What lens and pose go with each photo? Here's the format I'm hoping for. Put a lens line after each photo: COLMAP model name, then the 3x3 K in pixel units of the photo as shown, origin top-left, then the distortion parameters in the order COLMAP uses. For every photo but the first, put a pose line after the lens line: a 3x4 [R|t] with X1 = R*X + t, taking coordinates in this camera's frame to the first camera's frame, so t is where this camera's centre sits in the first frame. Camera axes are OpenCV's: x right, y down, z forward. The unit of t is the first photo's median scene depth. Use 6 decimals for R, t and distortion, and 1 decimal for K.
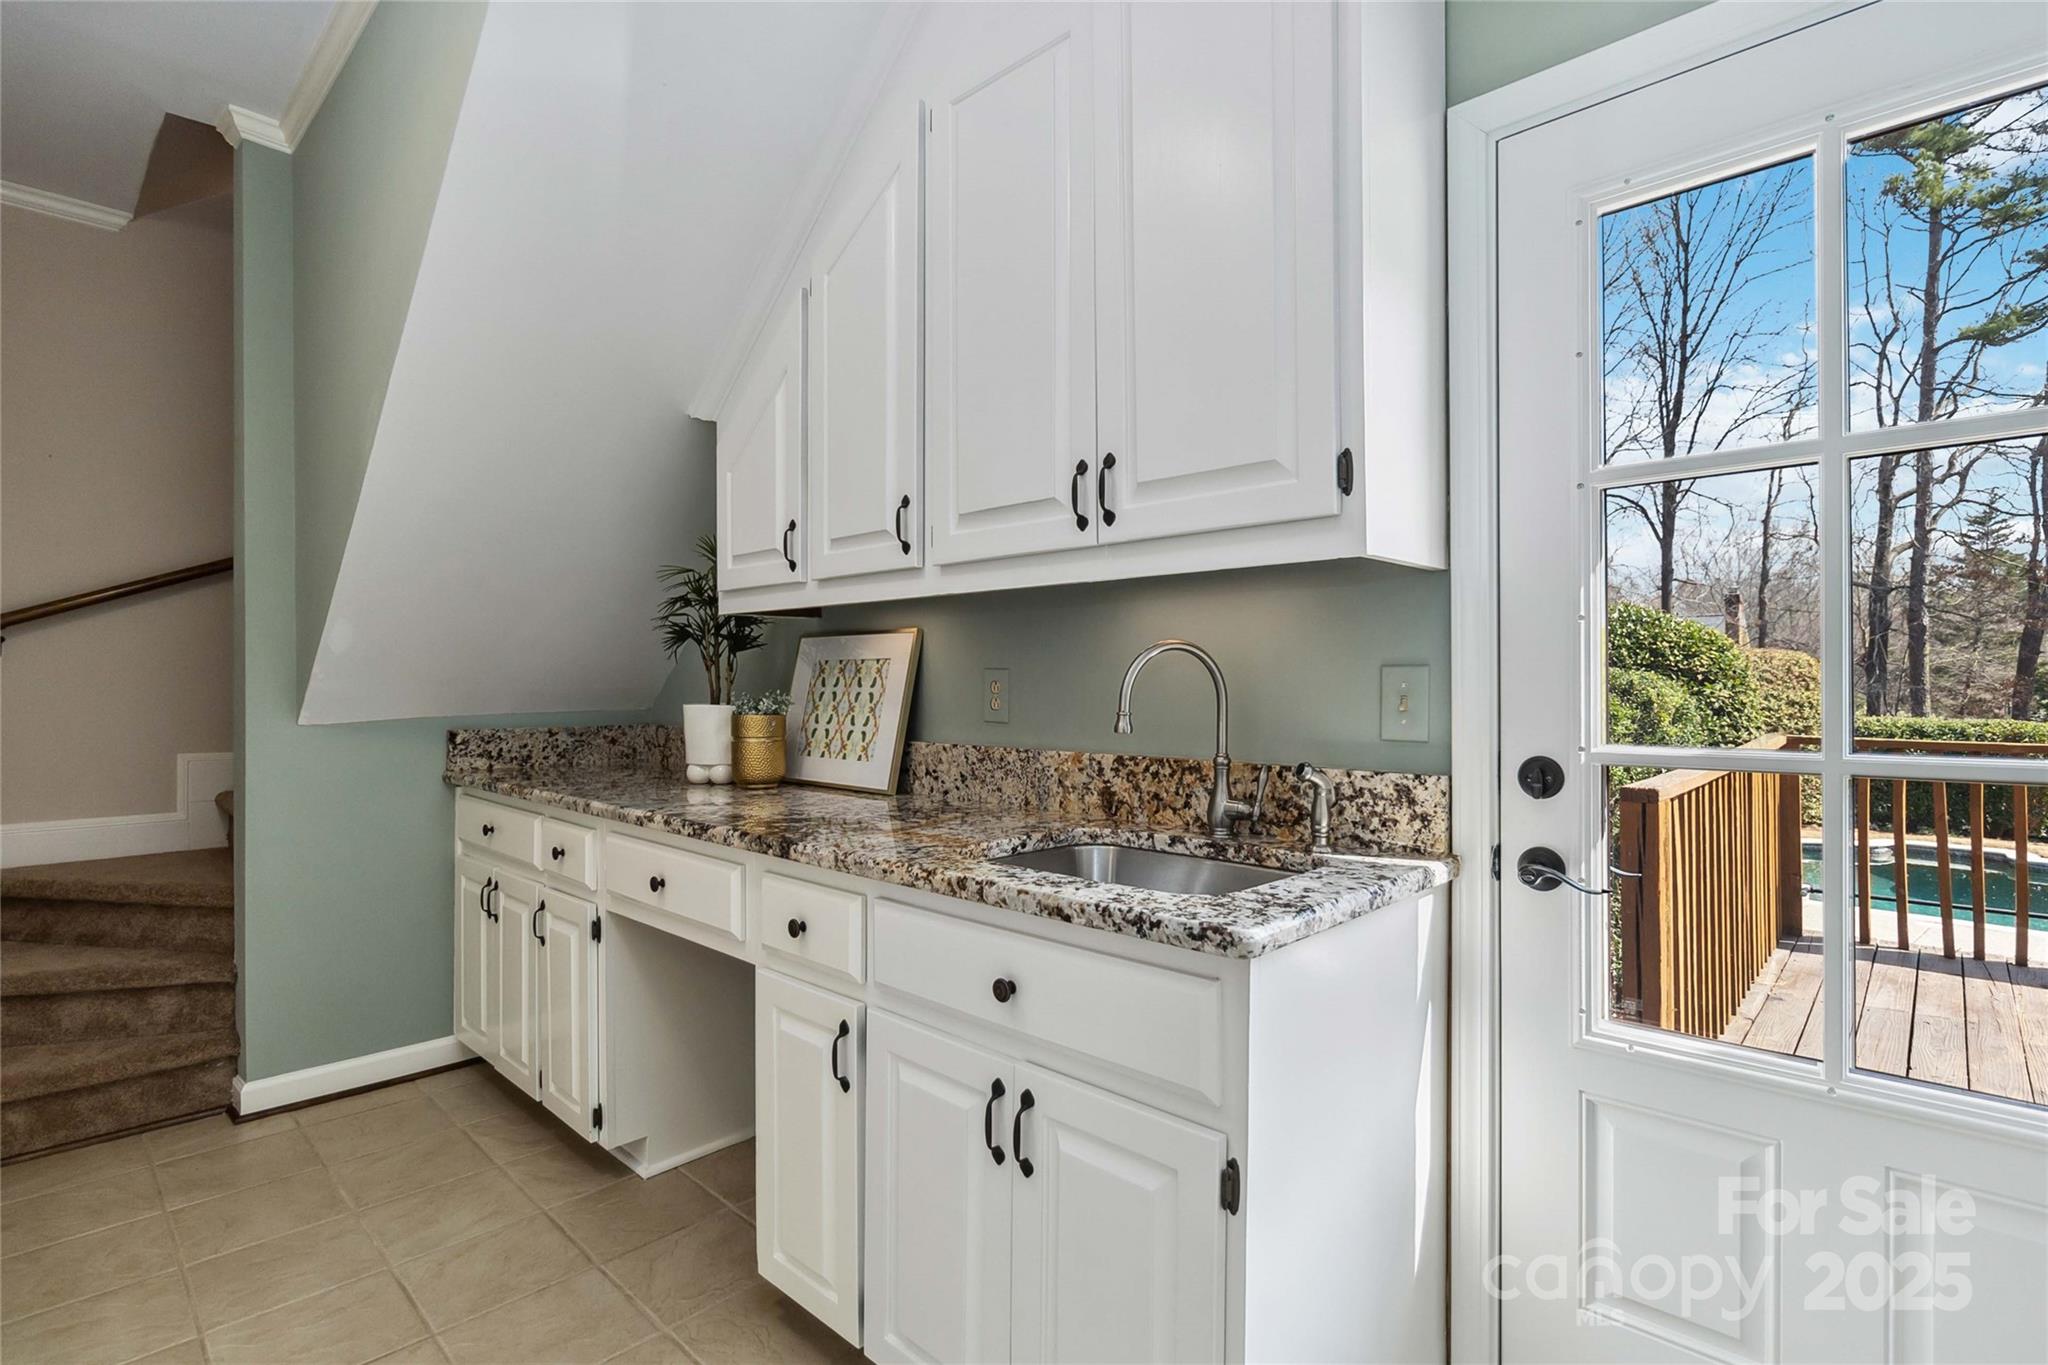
lens RADIAL K [[965.7, 0, 1027.3], [0, 965.7, 665.7], [0, 0, 1]] dist [0.005915, -0.001744]
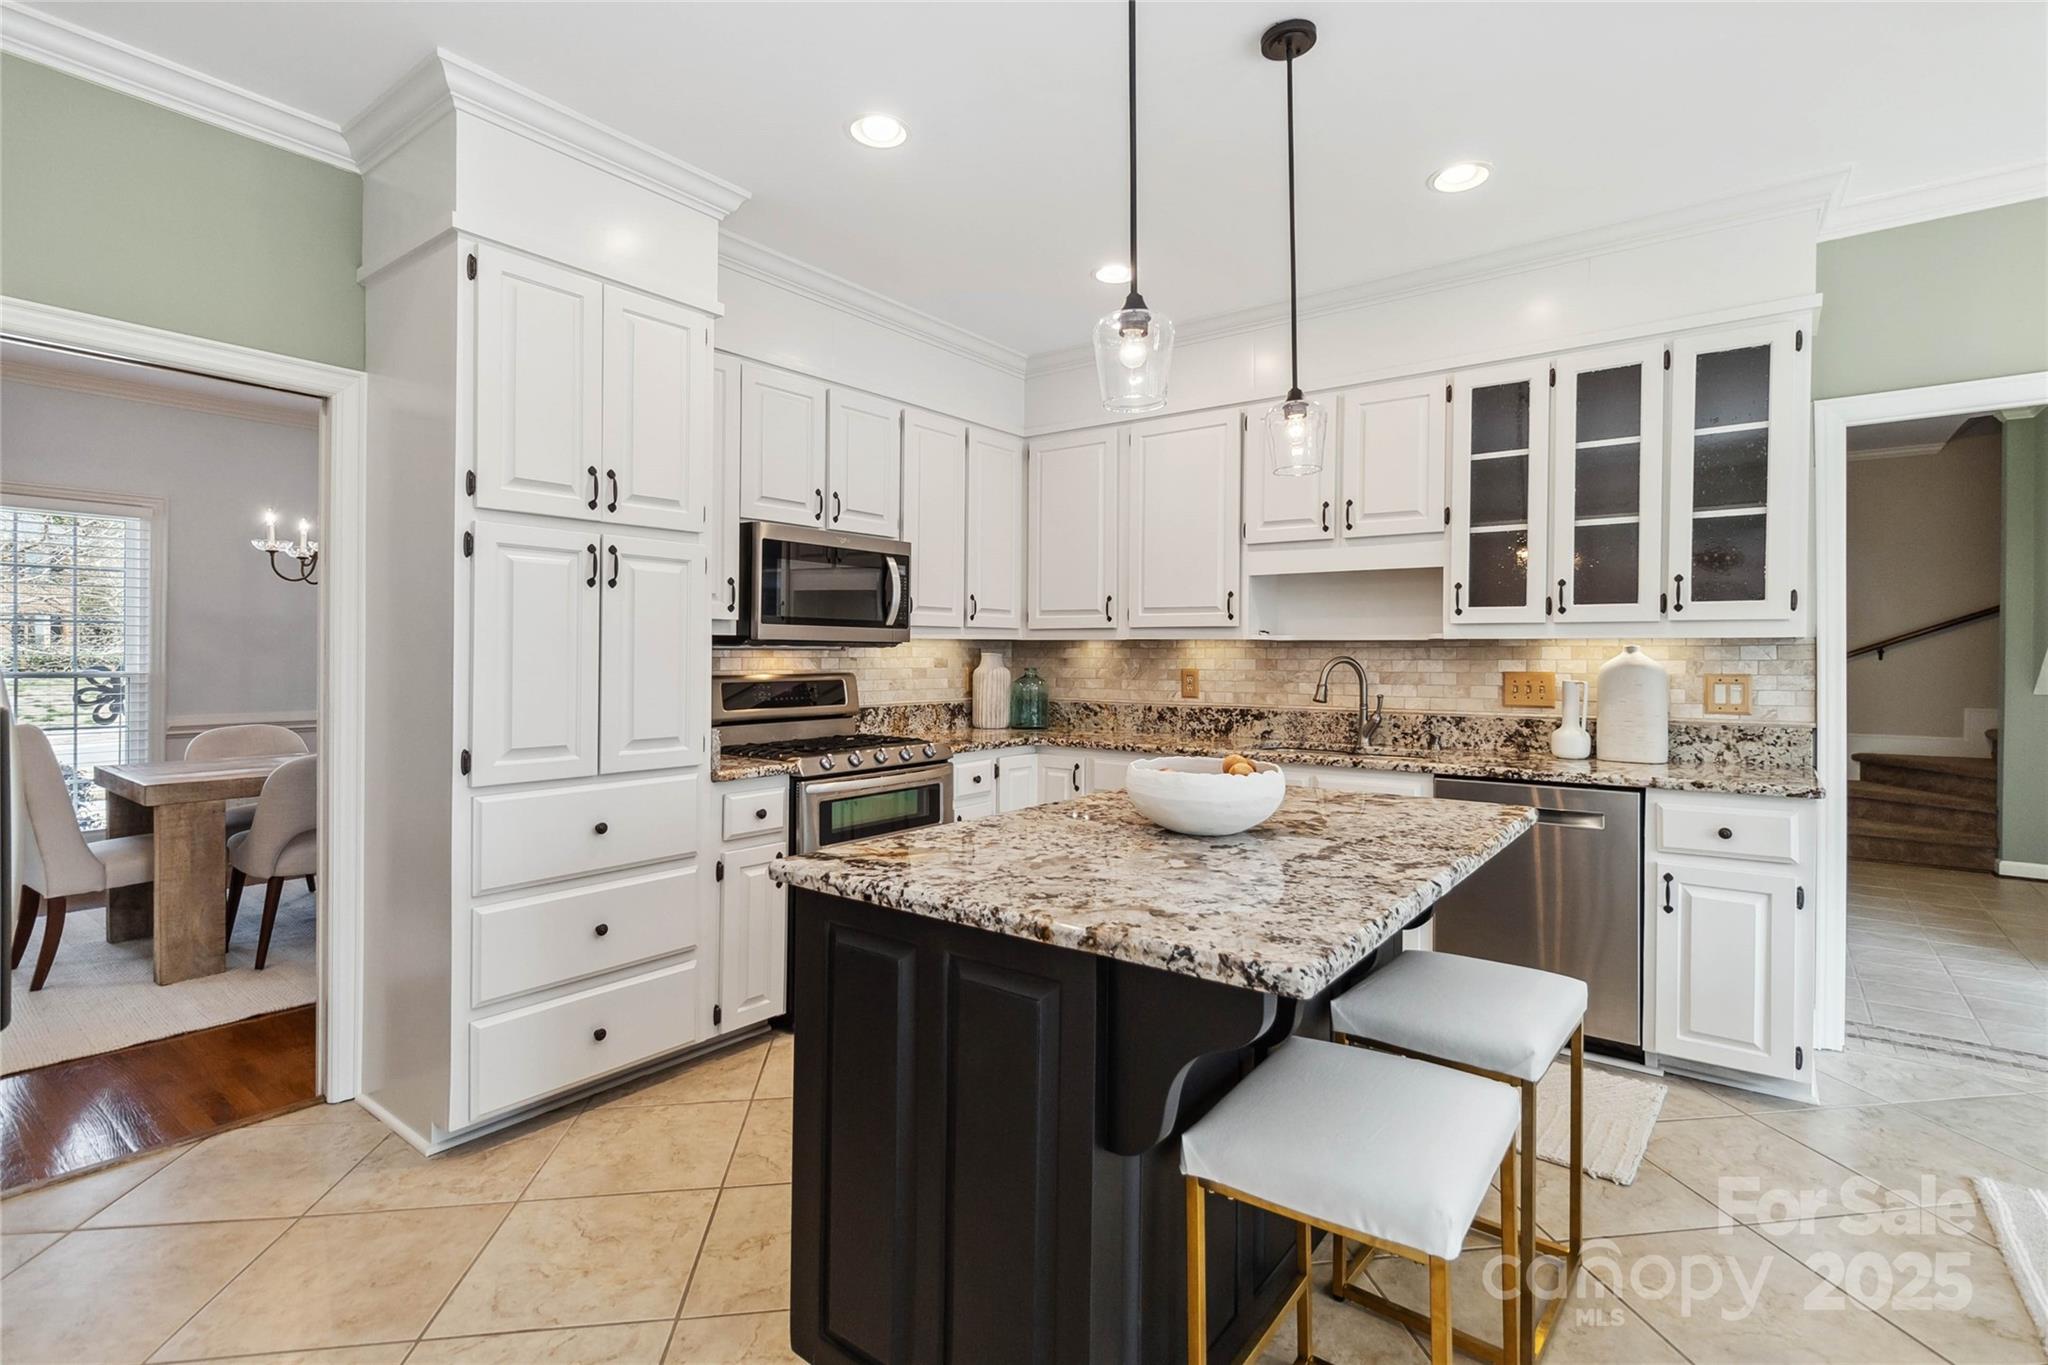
lens RADIAL K [[965.7, 0, 1035.7], [0, 965.7, 658.5], [0, 0, 1]] dist [0.005915, -0.001744]
pose [[0.107591, 0.012746, -0.994114, 1.019526], [-0.005206, 0.999911, 0.012256, -0.025660], [0.994182, 0.003856, 0.107648, -1.270571]]
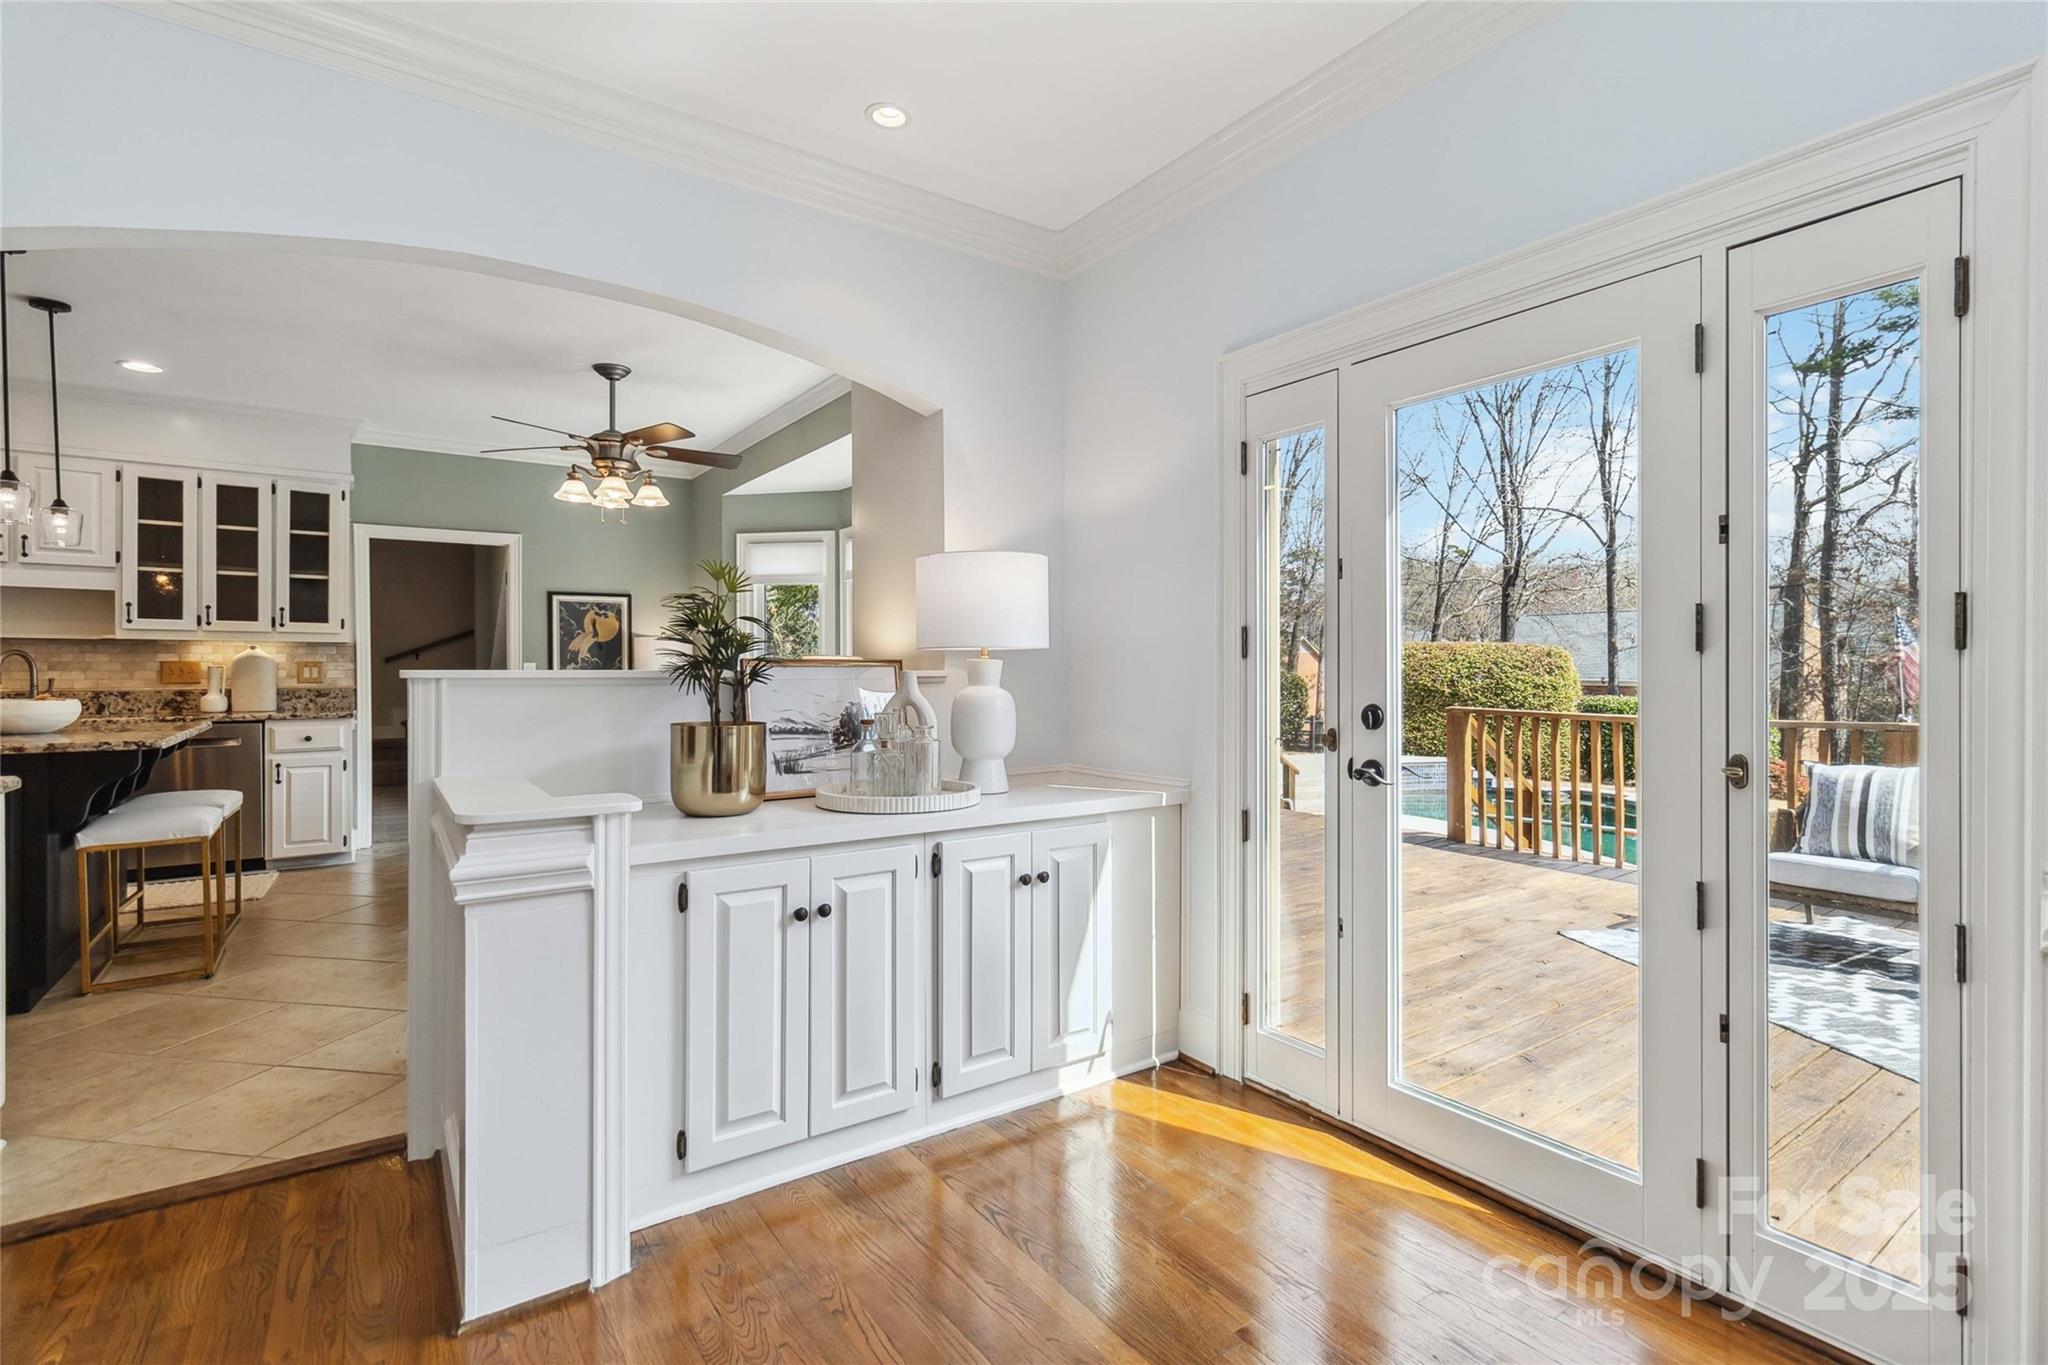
lens RADIAL K [[965.7, 0, 1045.6], [0, 965.7, 678.2], [0, 0, 1]] dist [0.005915, -0.001744]
pose [[0.979048, 0.013728, -0.203168, 2.095027], [-0.011516, 0.999861, 0.012068, -0.002860], [0.203306, -0.009476, 0.979069, -2.182677]]
